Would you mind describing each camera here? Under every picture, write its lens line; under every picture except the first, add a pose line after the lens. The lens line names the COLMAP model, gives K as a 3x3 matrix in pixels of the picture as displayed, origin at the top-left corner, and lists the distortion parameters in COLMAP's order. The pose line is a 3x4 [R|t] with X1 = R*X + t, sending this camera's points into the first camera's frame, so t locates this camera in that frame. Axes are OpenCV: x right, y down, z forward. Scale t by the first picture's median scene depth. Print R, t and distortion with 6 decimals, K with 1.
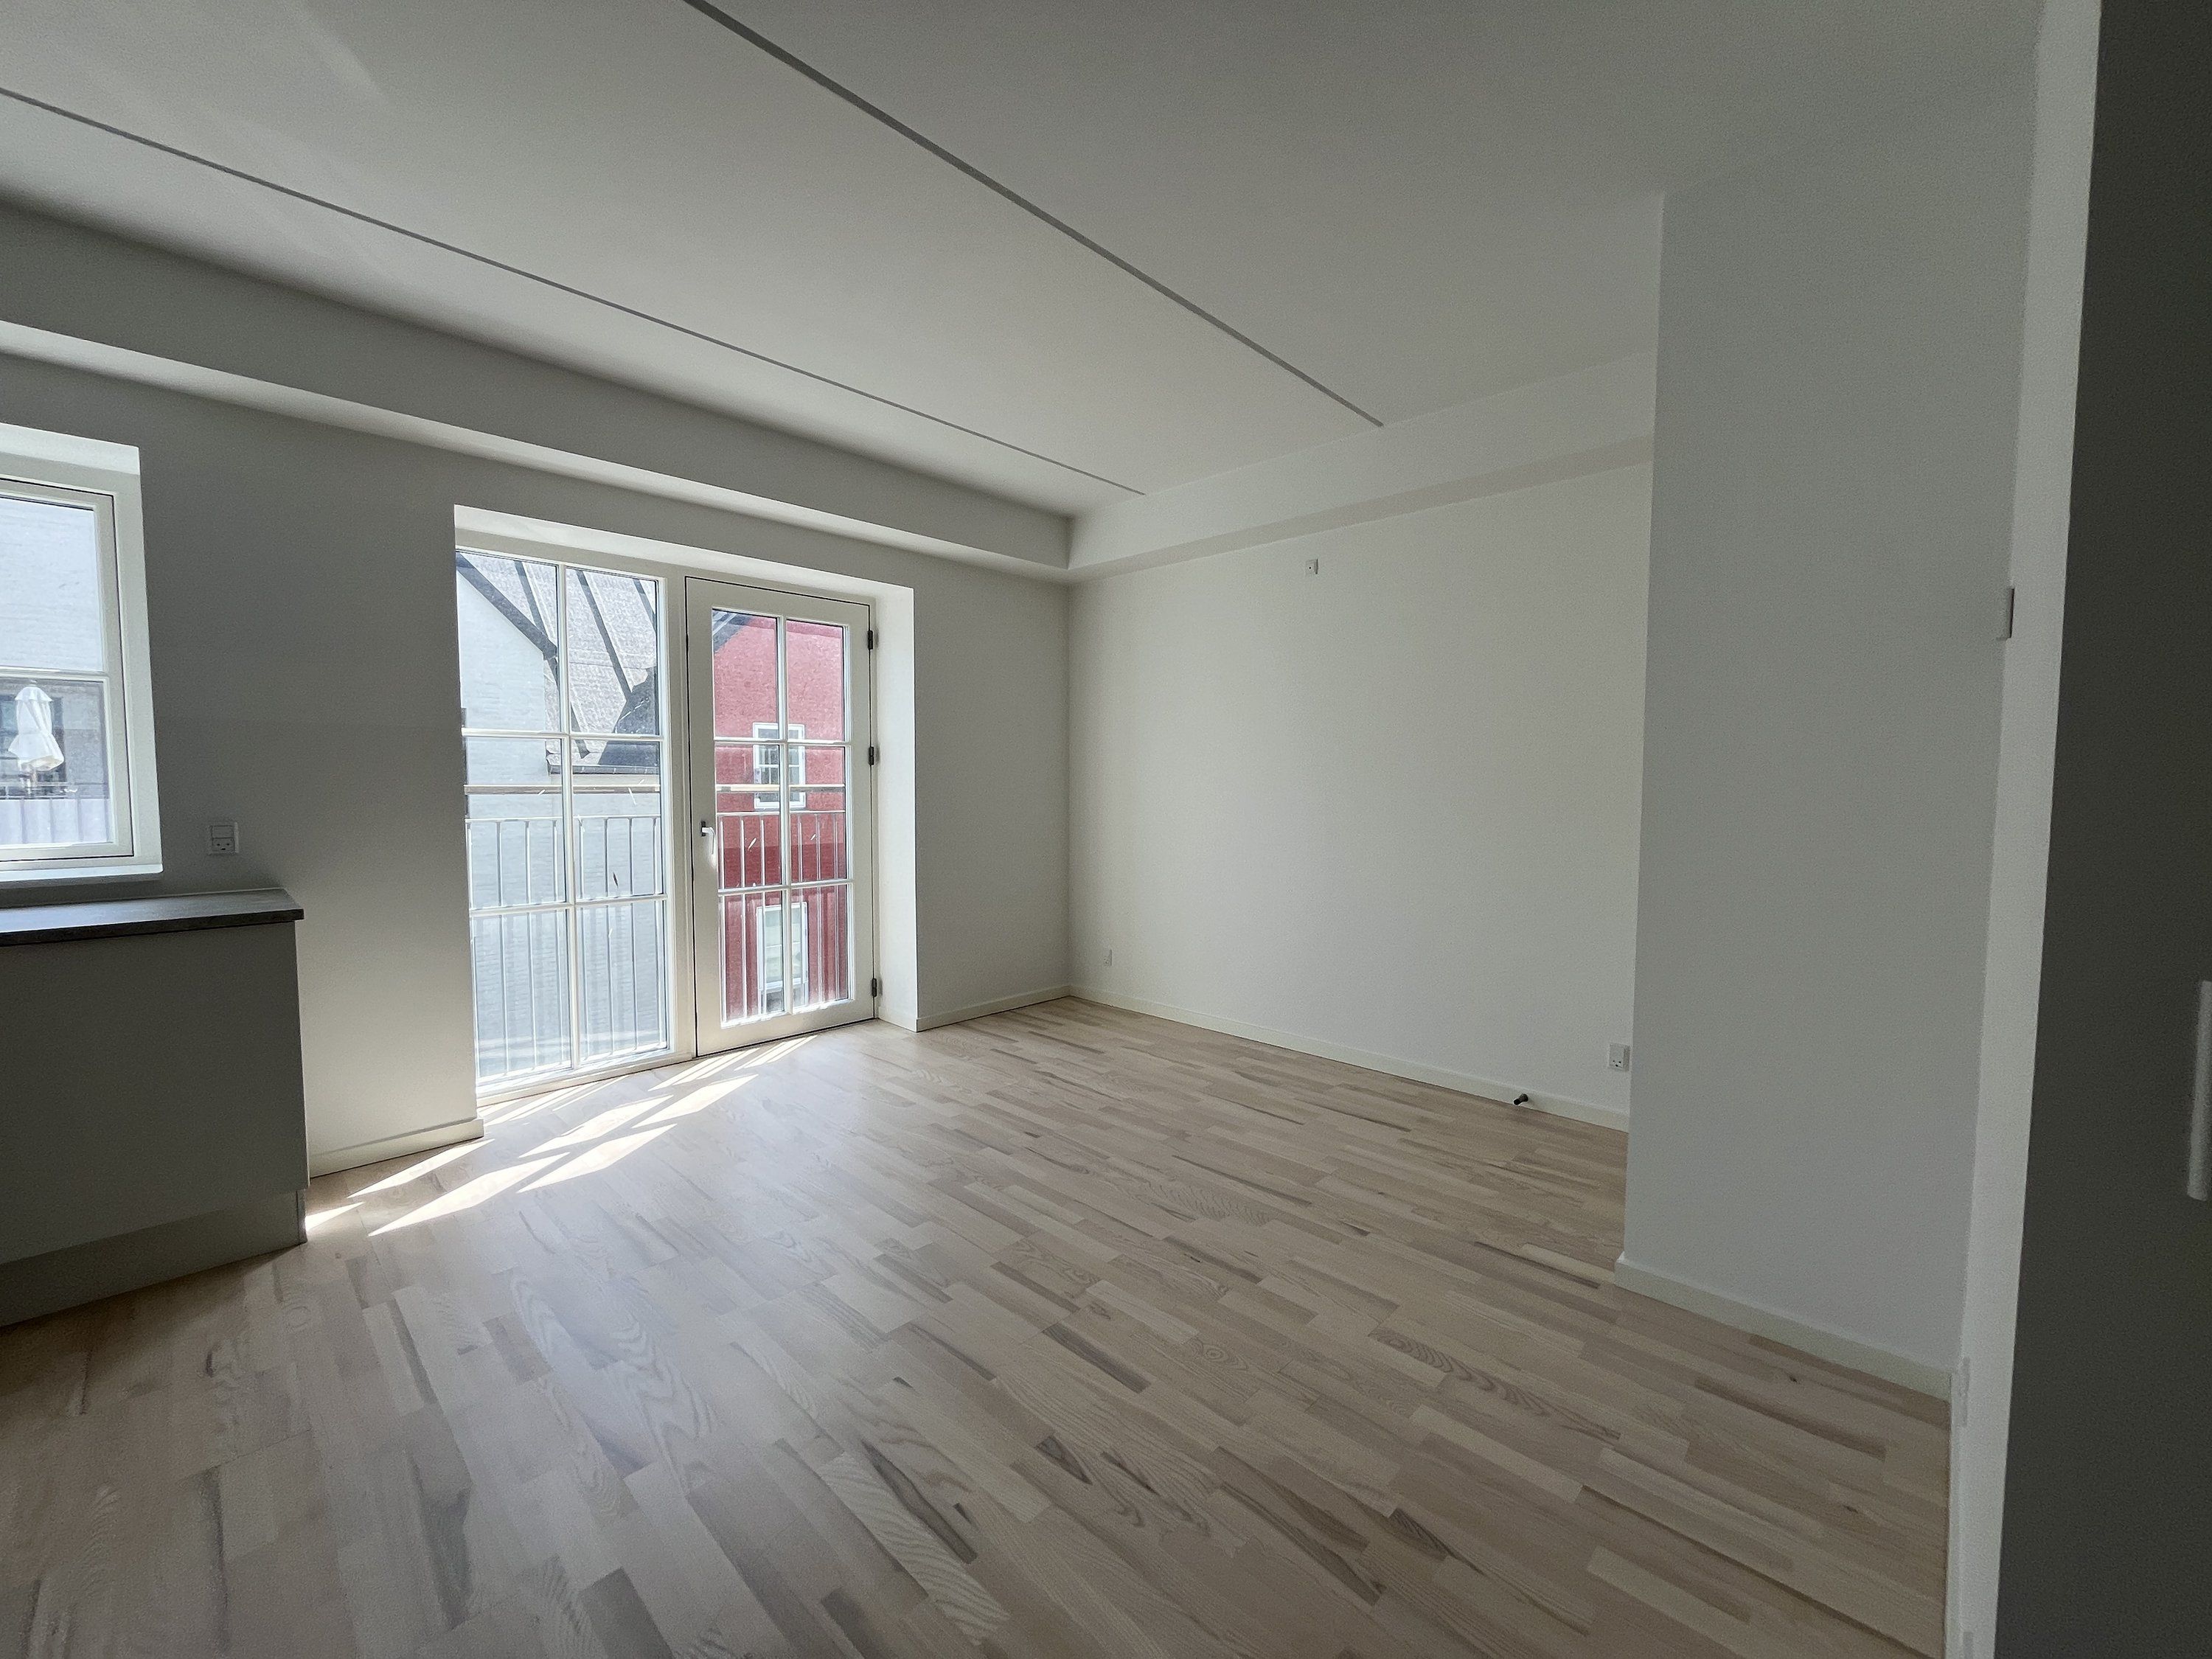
lens RADIAL K [[893.6, 0, 1101.4], [0, 893.6, 829.6], [0, 0, 1]] dist [-0.000996, -0.000638]
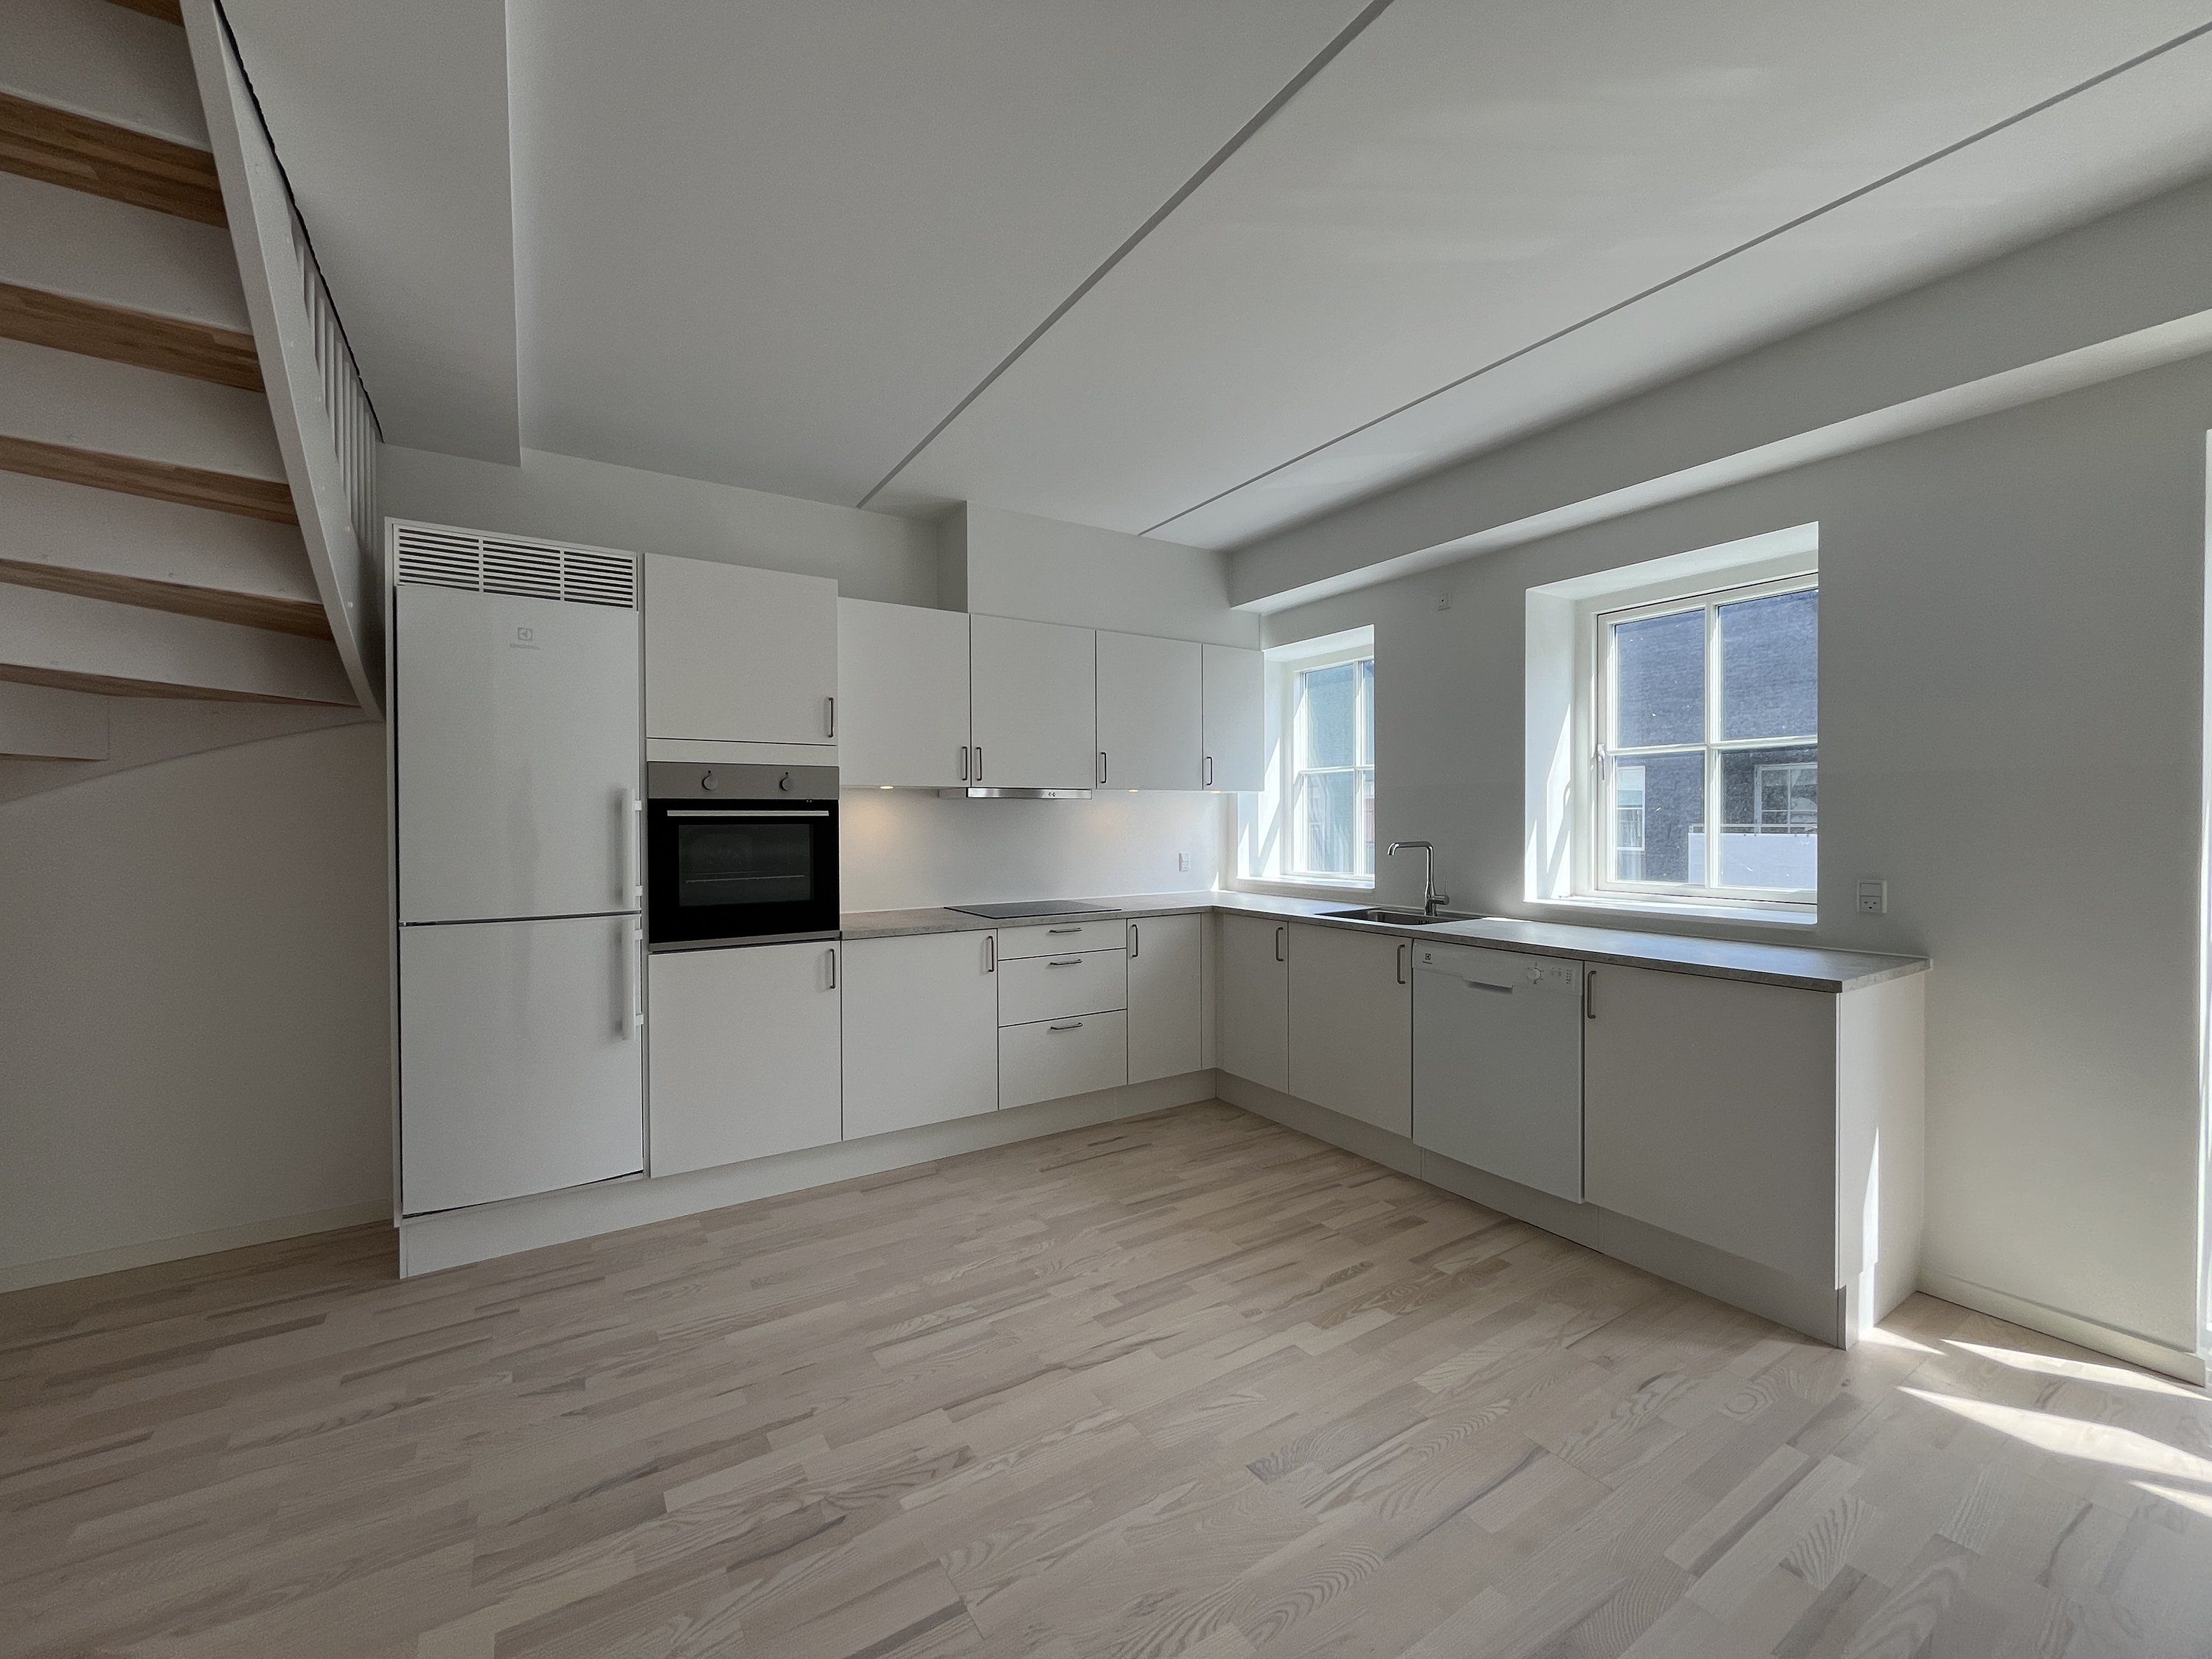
lens RADIAL K [[893.6, 0, 1101.4], [0, 893.6, 829.6], [0, 0, 1]] dist [-0.000996, -0.000638]
pose [[-0.225816, 0.009812, -0.974121, 0.142669], [-0.054720, 0.998243, 0.022739, -0.039831], [0.972632, 0.058438, -0.224882, 0.419035]]
